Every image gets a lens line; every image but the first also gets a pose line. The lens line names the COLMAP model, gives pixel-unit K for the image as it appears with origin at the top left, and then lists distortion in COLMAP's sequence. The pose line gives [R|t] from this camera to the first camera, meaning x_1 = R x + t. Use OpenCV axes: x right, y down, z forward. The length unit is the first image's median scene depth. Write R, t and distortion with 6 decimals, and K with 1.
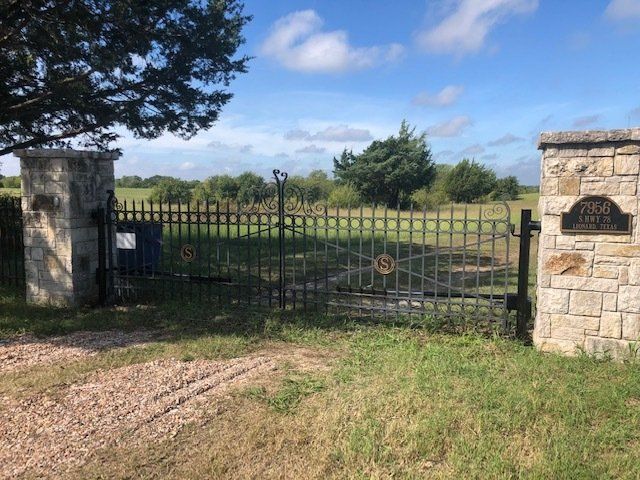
lens RADIAL K [[502.2, 0, 309.5], [0, 502.2, 230.0], [0, 0, 1]] dist [0.014310, 0.001573]
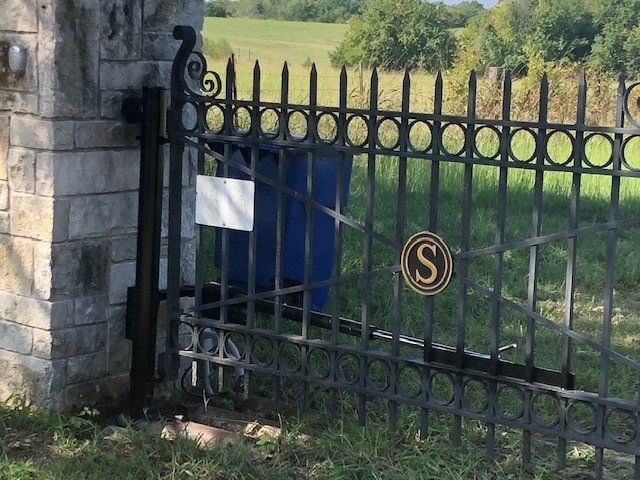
lens RADIAL K [[1485.6, 0, 320.0], [0, 1485.6, 240.0], [0, 0, 1]] dist [0.177584, 0.526027]
pose [[0.948432, 0.077540, -0.307350, -0.042332], [-0.059927, 0.995995, 0.066350, -0.017899], [0.311264, -0.044510, 0.949280, 0.190006]]
